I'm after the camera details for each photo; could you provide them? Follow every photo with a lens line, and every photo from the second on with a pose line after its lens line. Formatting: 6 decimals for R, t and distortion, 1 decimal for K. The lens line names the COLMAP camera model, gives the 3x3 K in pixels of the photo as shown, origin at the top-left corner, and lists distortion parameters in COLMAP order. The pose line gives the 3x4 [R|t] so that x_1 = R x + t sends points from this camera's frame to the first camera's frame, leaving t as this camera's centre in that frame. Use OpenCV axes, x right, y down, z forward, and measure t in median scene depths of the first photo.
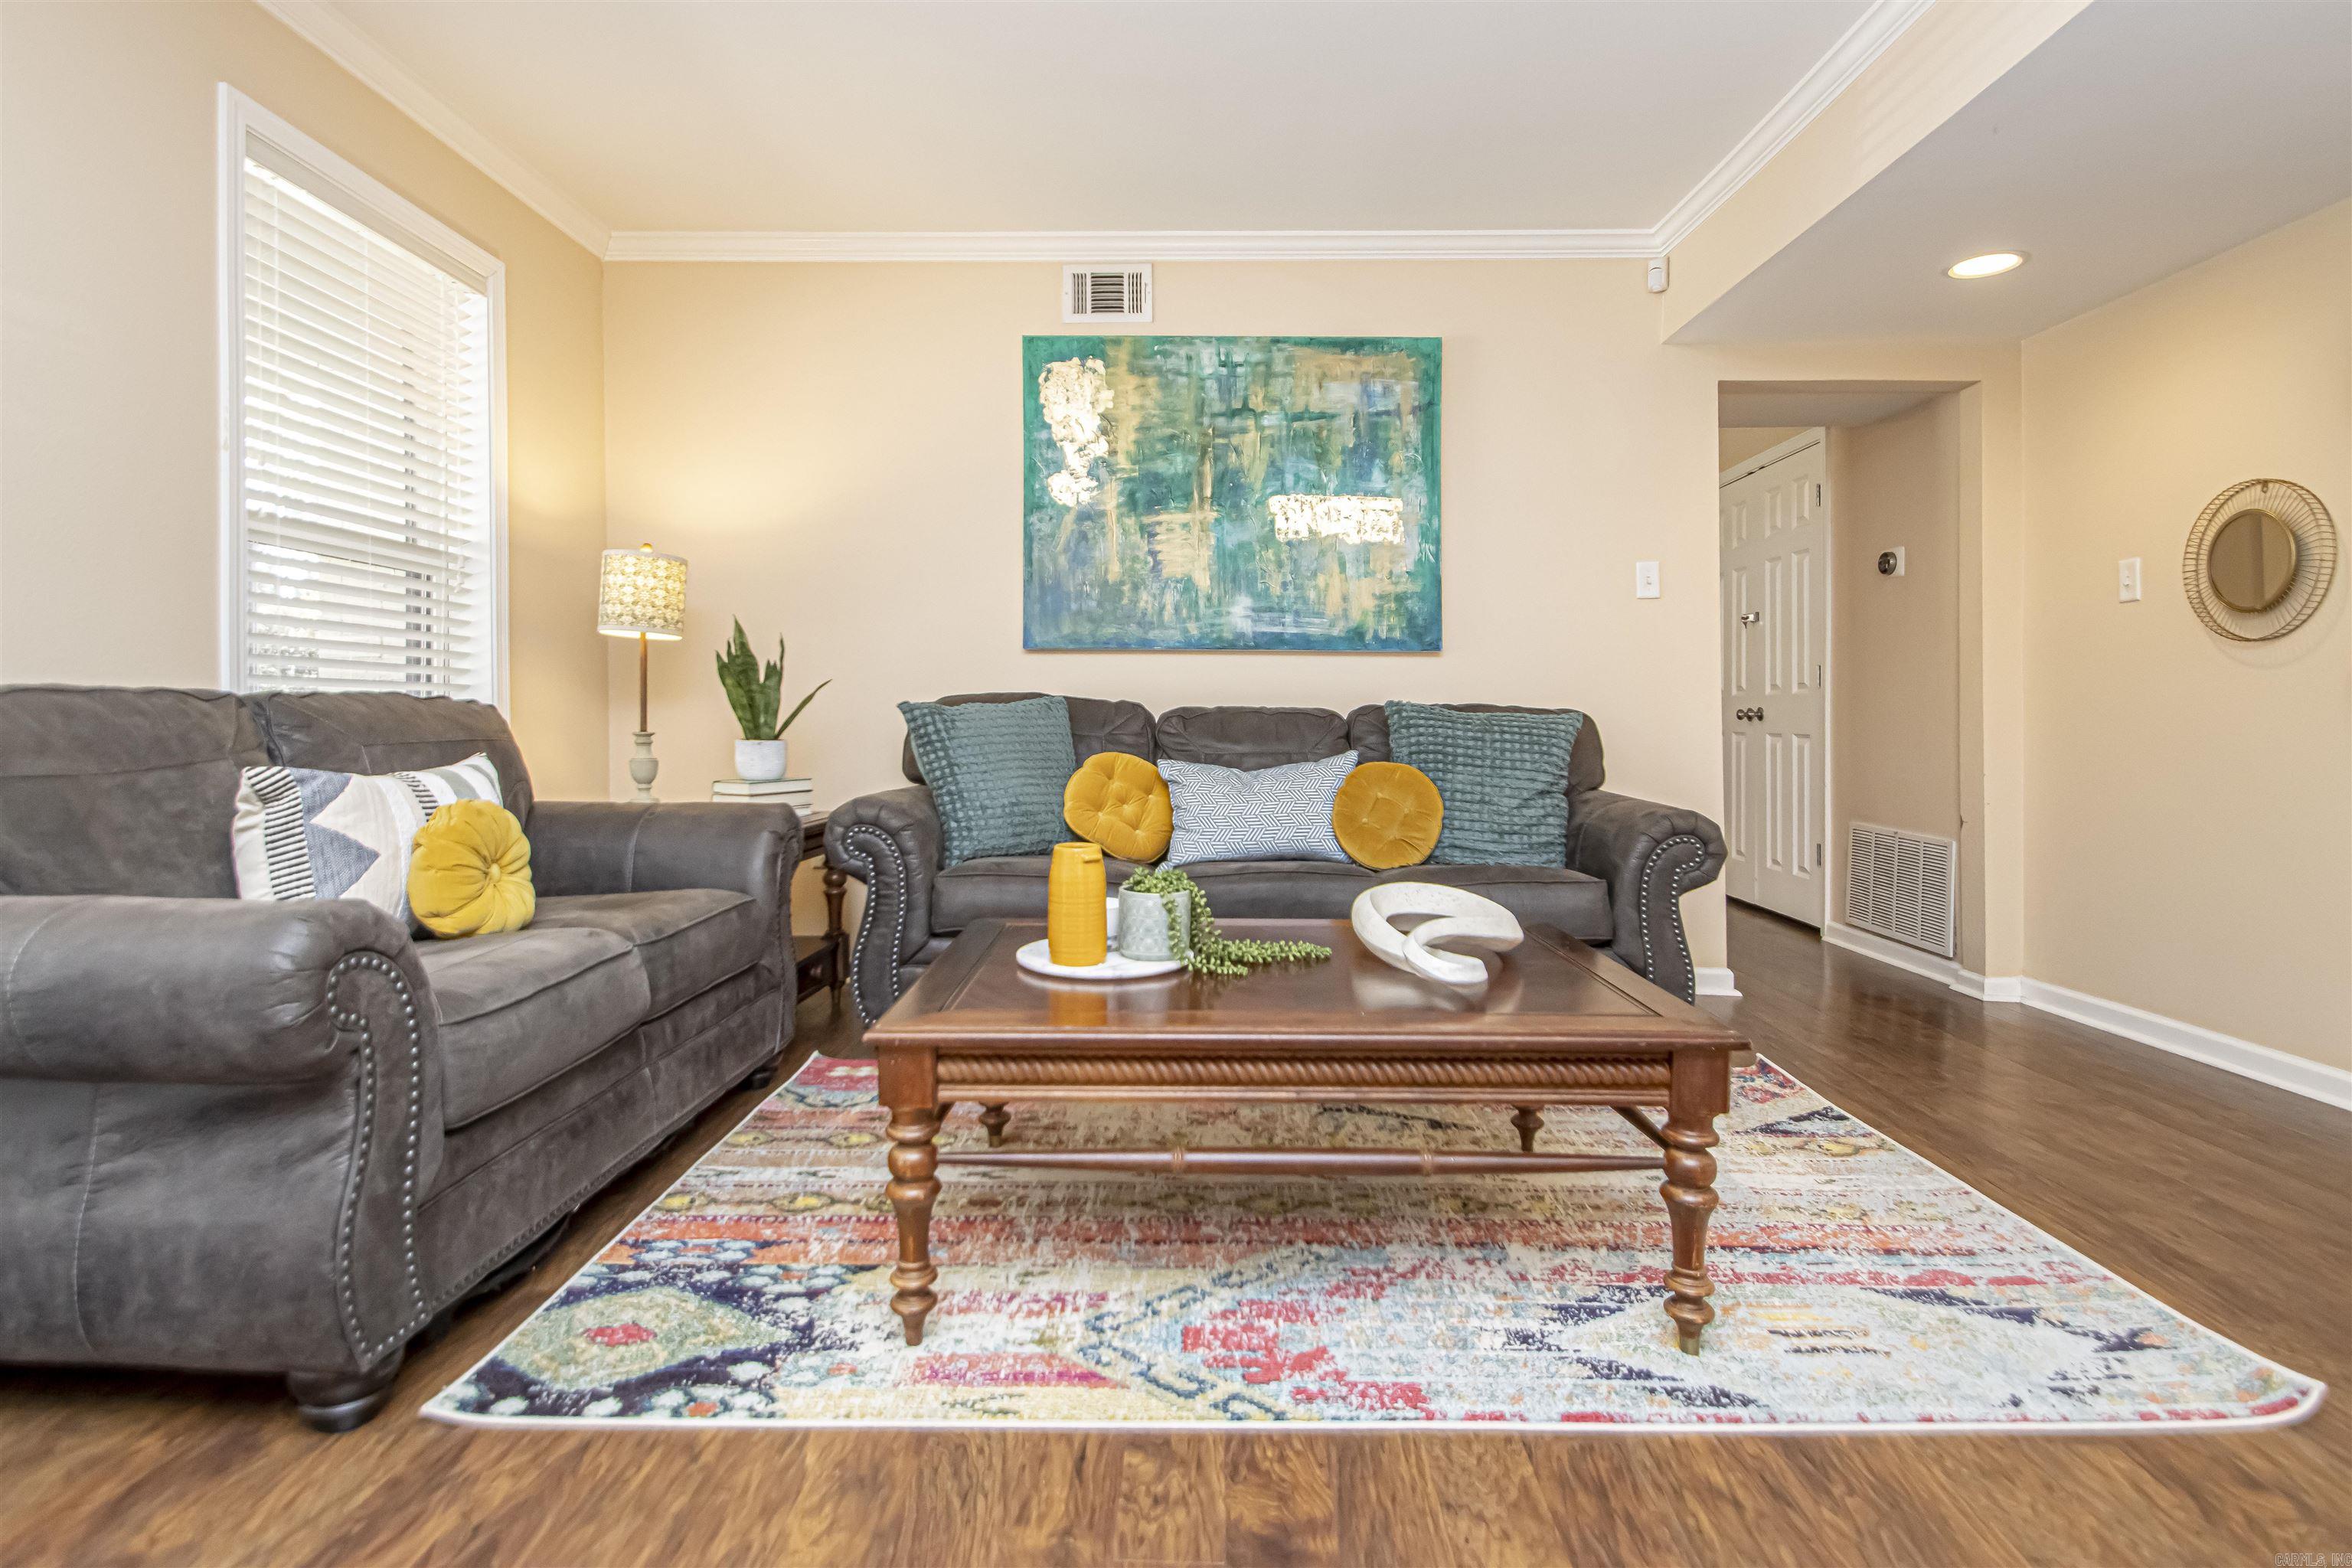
lens RADIAL K [[1203.1, 0, 1183.9], [0, 1203.1, 714.0], [0, 0, 1]] dist [0.010370, -0.000288]
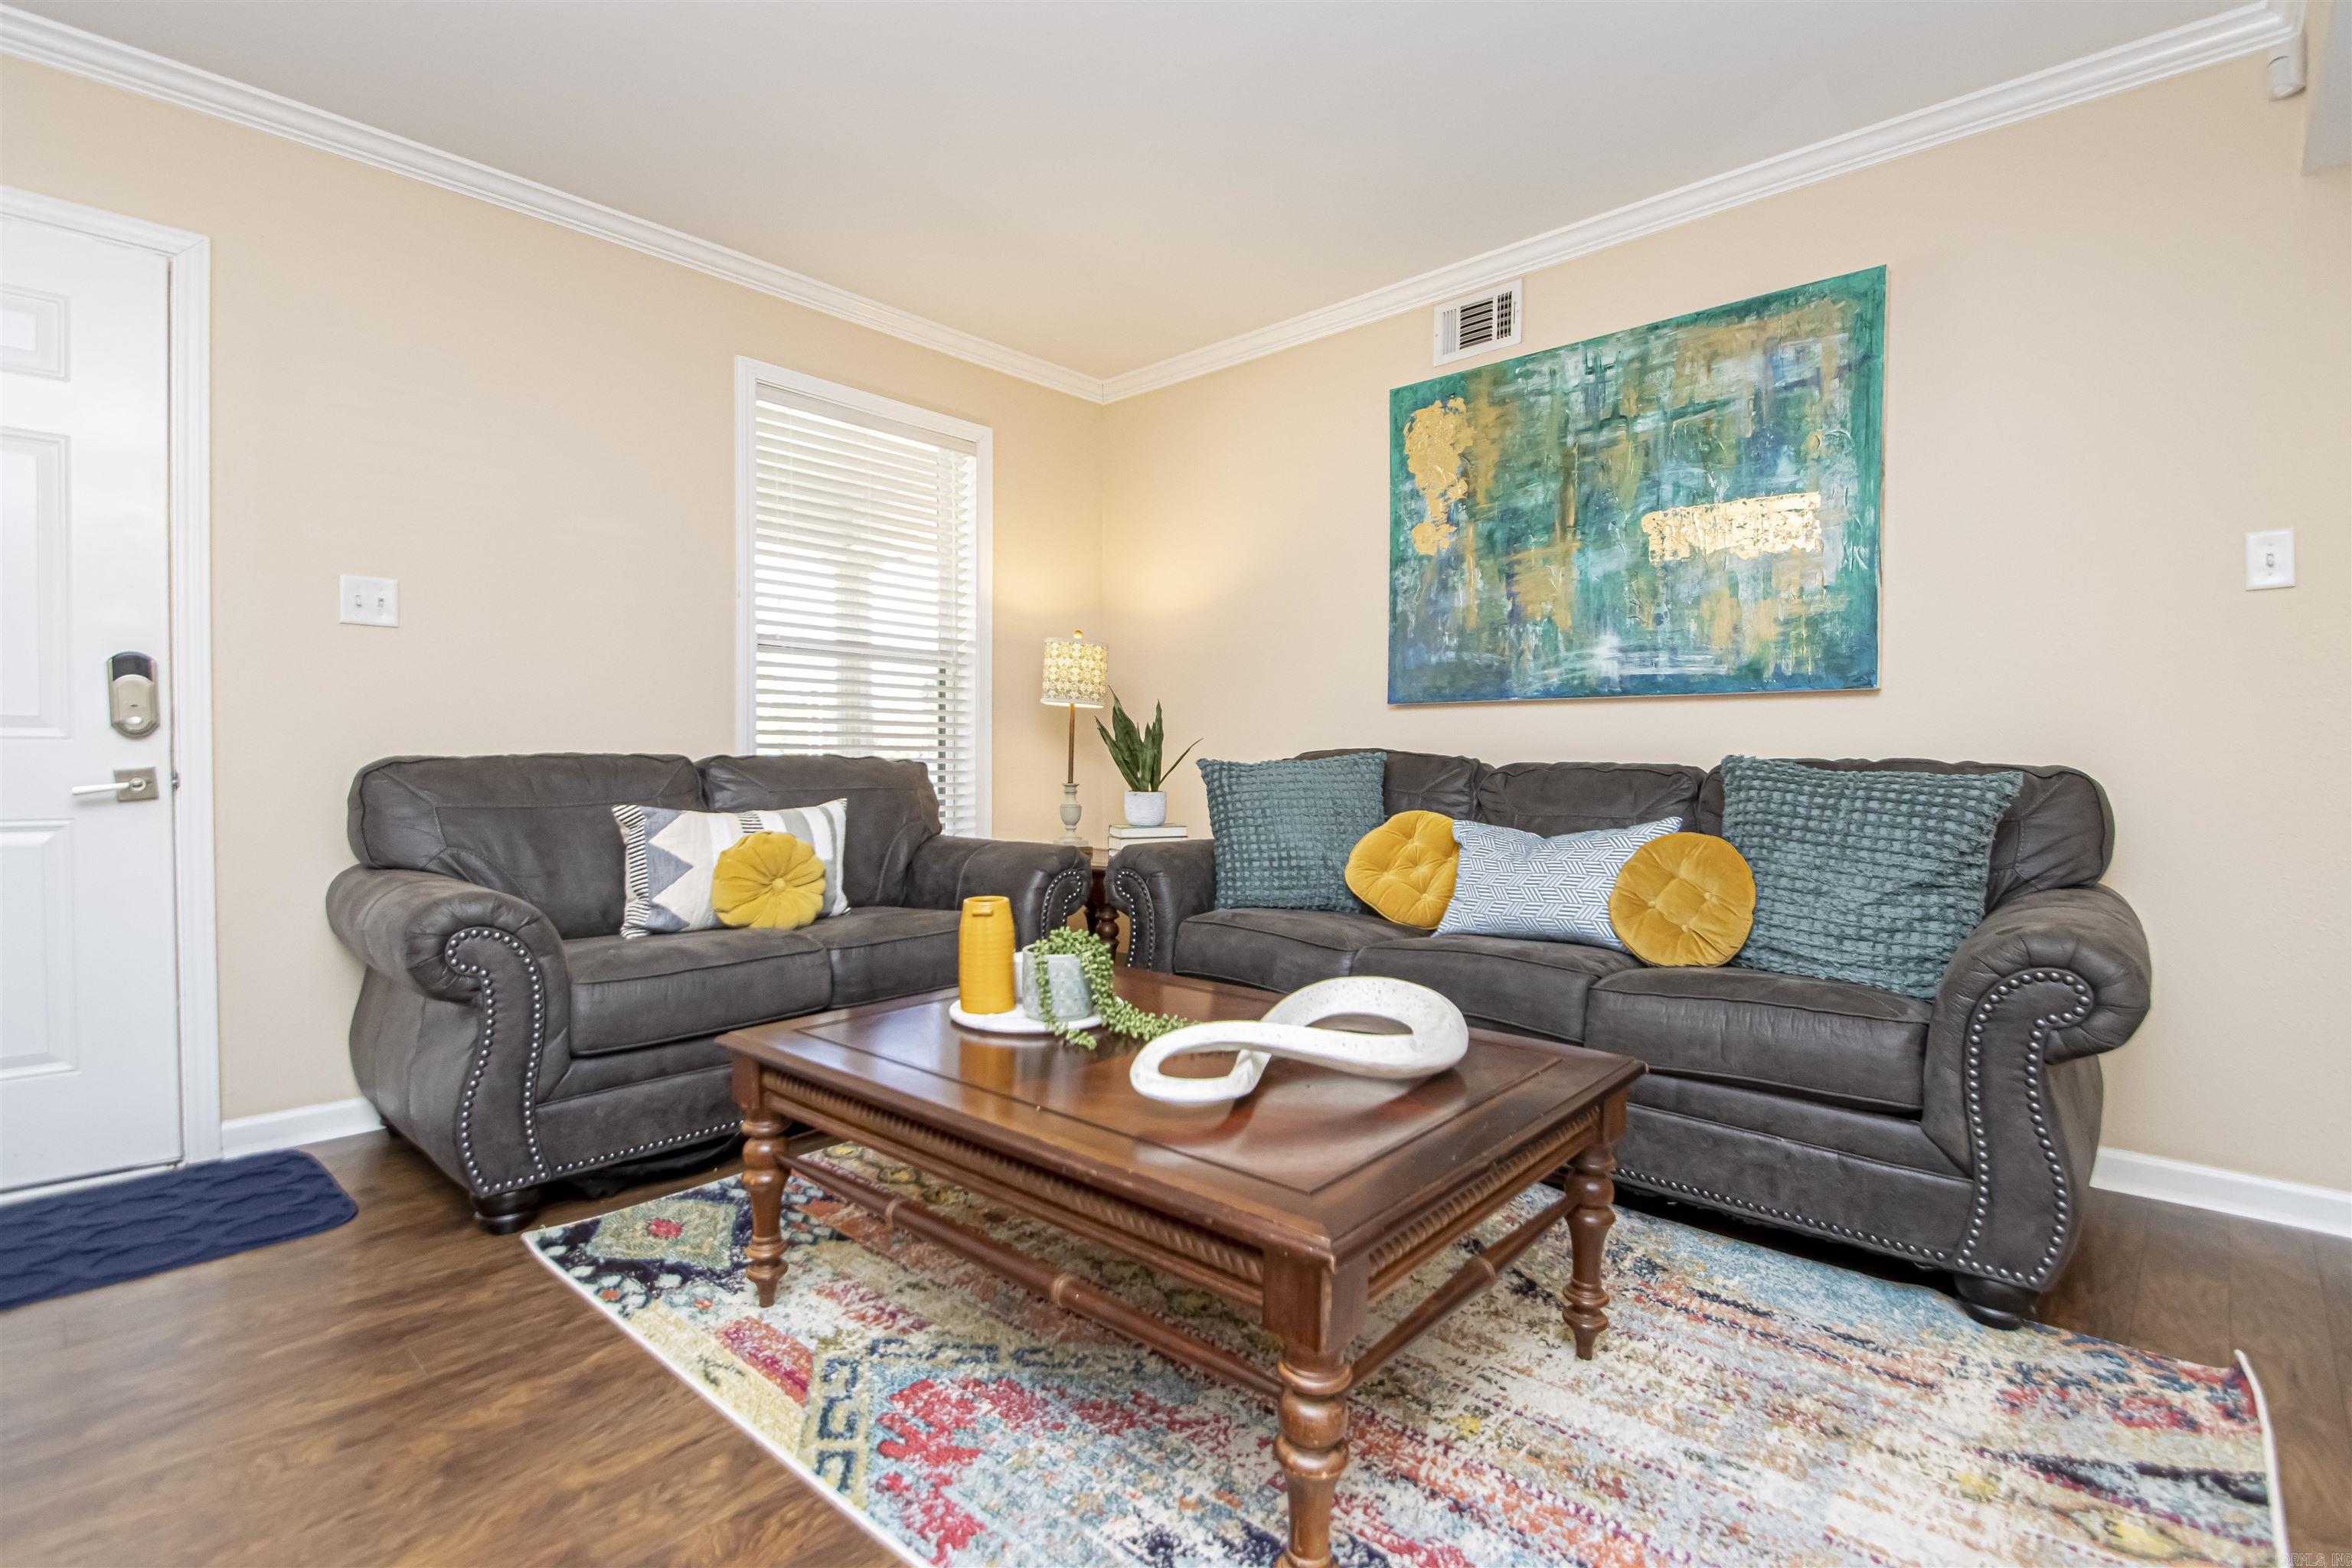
lens RADIAL K [[1100.7, 0, 1182.9], [0, 1100.7, 777.9], [0, 0, 1]] dist [0.013369, -0.000308]
pose [[0.748436, 0.009267, -0.663142, 0.347309], [-0.000689, 0.999913, 0.013195, -0.005196], [0.663206, -0.009419, 0.748377, 0.200688]]
